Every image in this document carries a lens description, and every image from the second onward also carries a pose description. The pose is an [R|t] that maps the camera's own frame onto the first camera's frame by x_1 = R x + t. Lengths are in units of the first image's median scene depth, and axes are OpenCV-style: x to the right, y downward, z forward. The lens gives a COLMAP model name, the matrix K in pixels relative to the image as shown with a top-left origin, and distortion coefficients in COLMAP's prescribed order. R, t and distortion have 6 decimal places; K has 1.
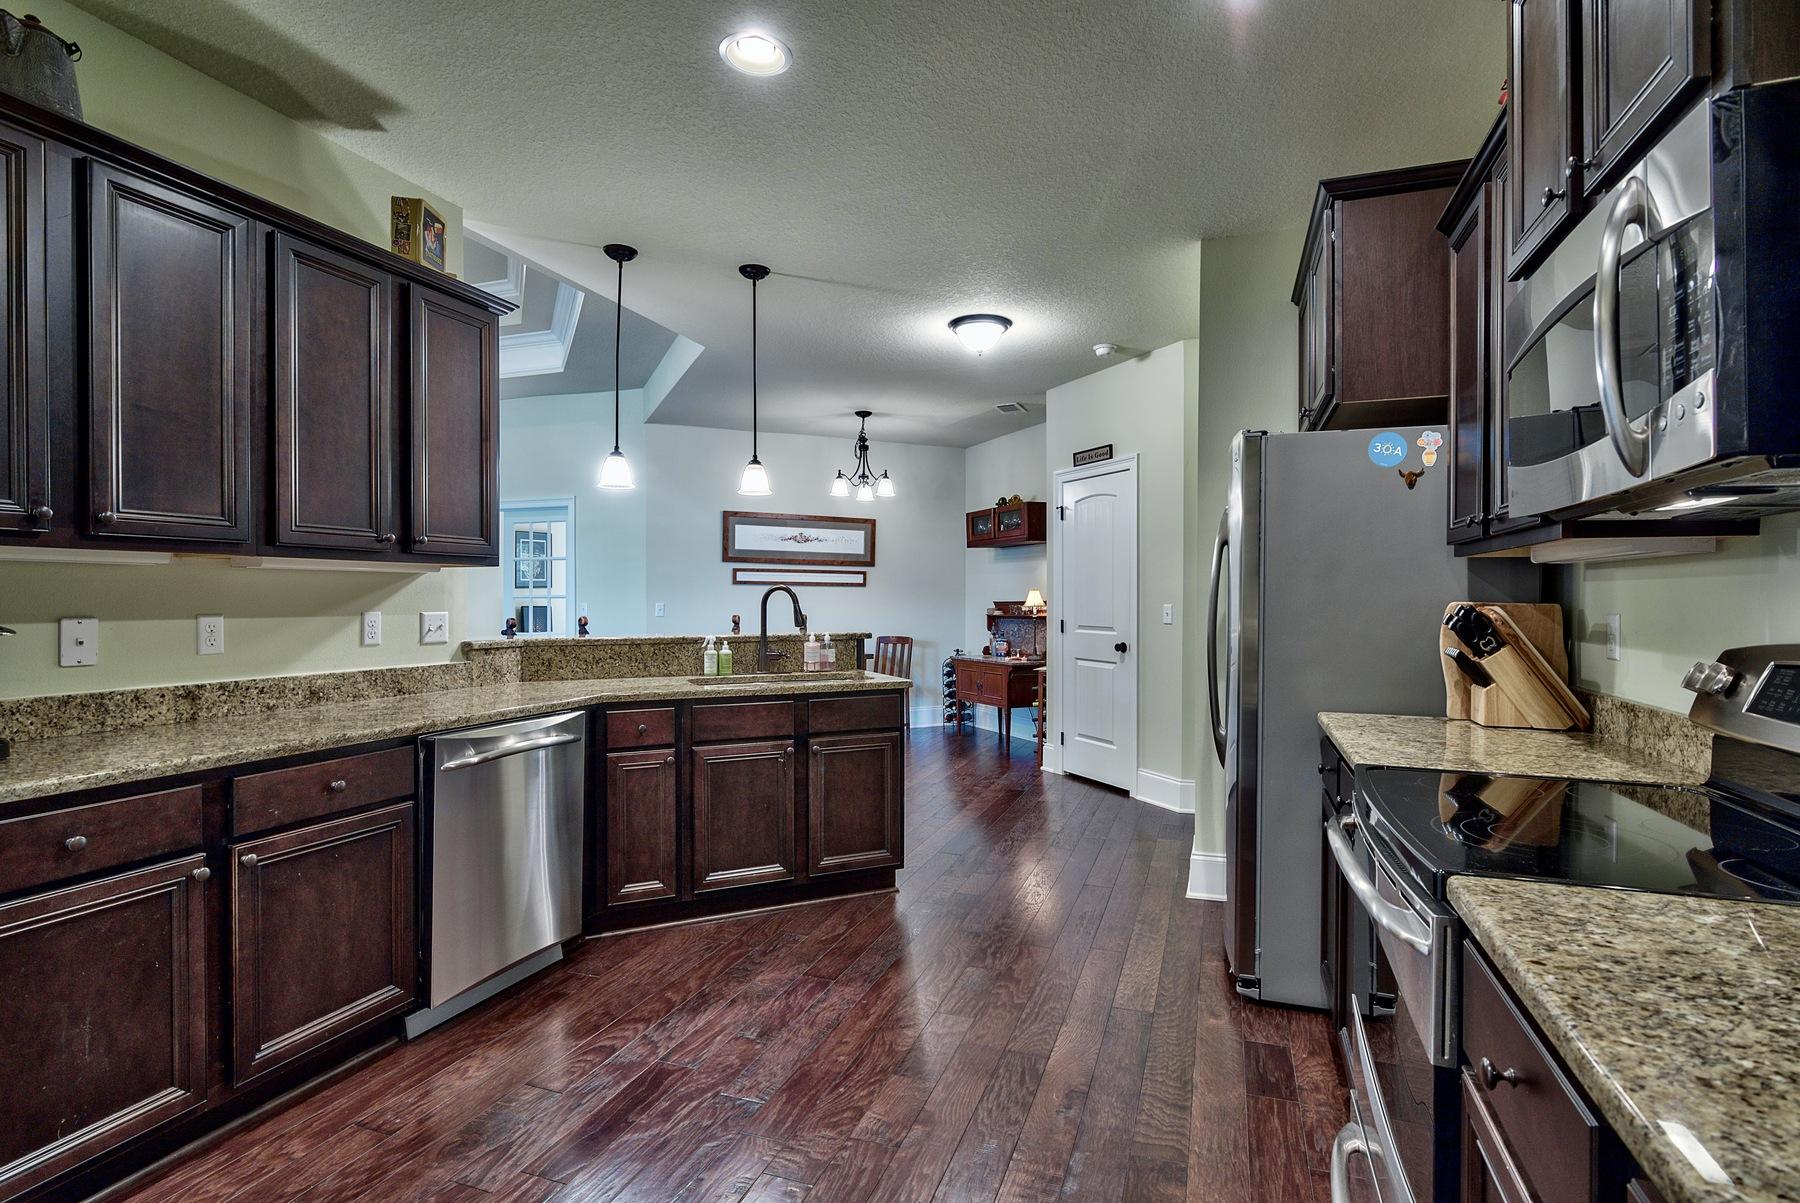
lens RADIAL K [[864.2, 0, 909.8], [0, 864.2, 603.5], [0, 0, 1]] dist [0.001368, 0.000214]
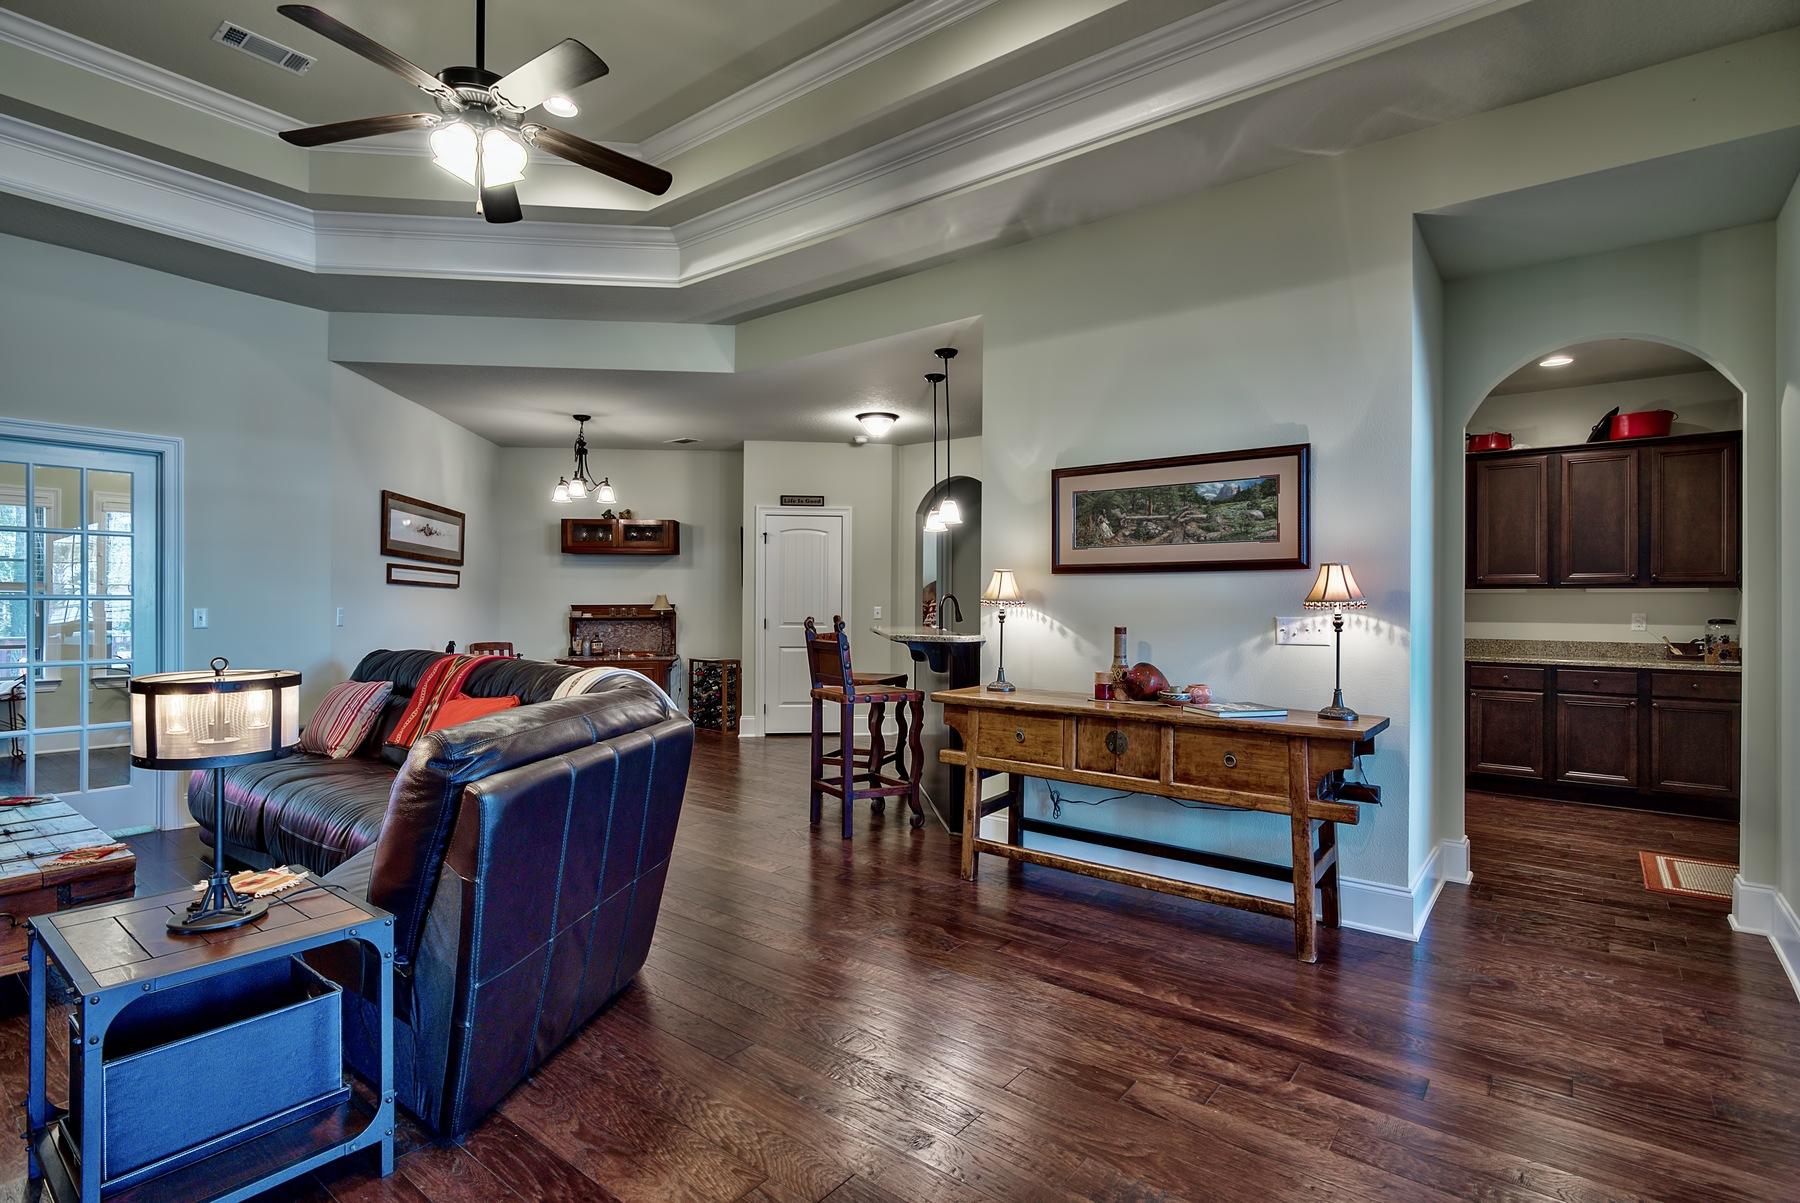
lens RADIAL K [[874.7, 0, 878.5], [0, 874.7, 602.6], [0, 0, 1]] dist [0.000627, -0.000106]
pose [[0.338109, 0.001158, 0.941106, -1.031543], [0.001962, 0.999996, -0.001936, -0.002884], [-0.941105, 0.002501, 0.338105, 0.386489]]
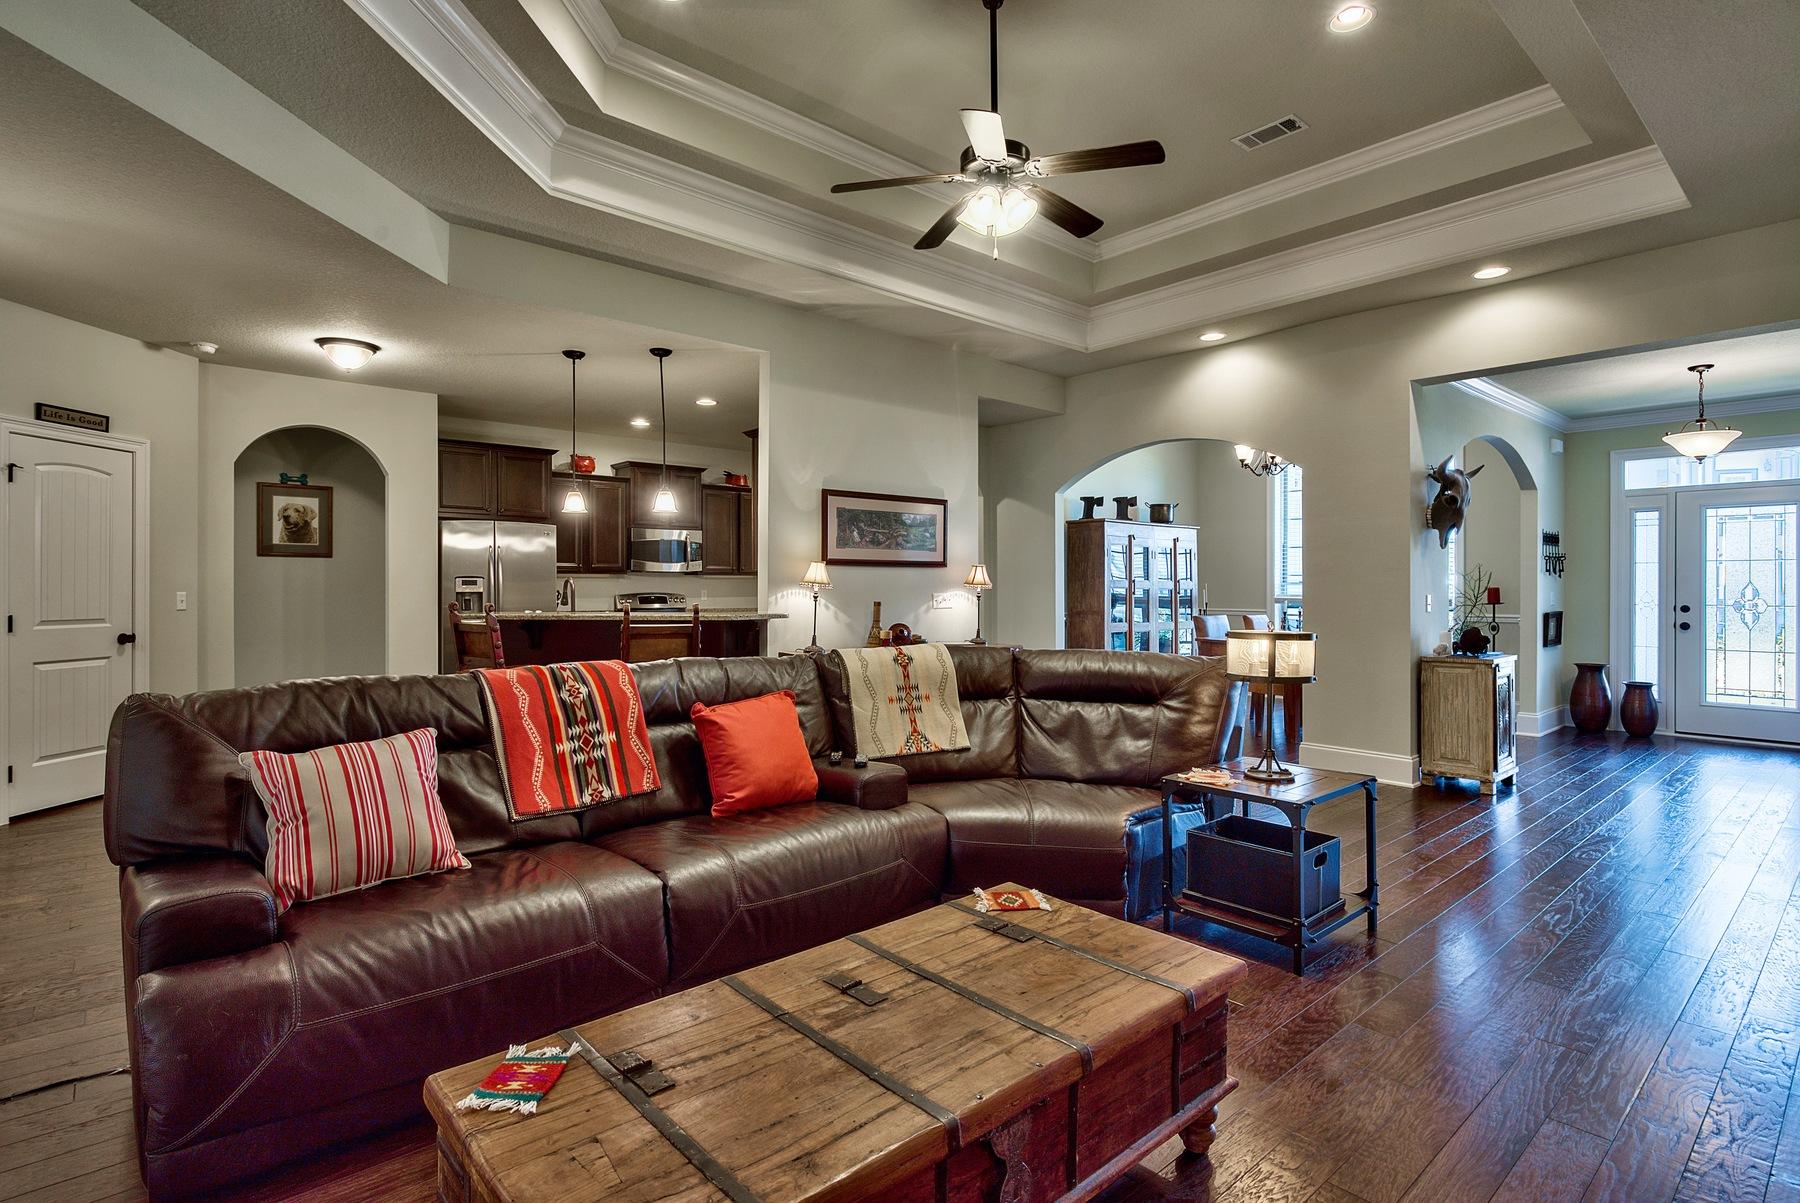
lens RADIAL K [[880.8, 0, 924.7], [0, 880.8, 590.6], [0, 0, 1]] dist [-0.001974, -0.000614]
pose [[-0.875737, -0.002870, 0.482779, -0.889431], [0.002447, 0.999943, 0.010384, -0.008564], [-0.482781, 0.010275, -0.875681, 1.286328]]
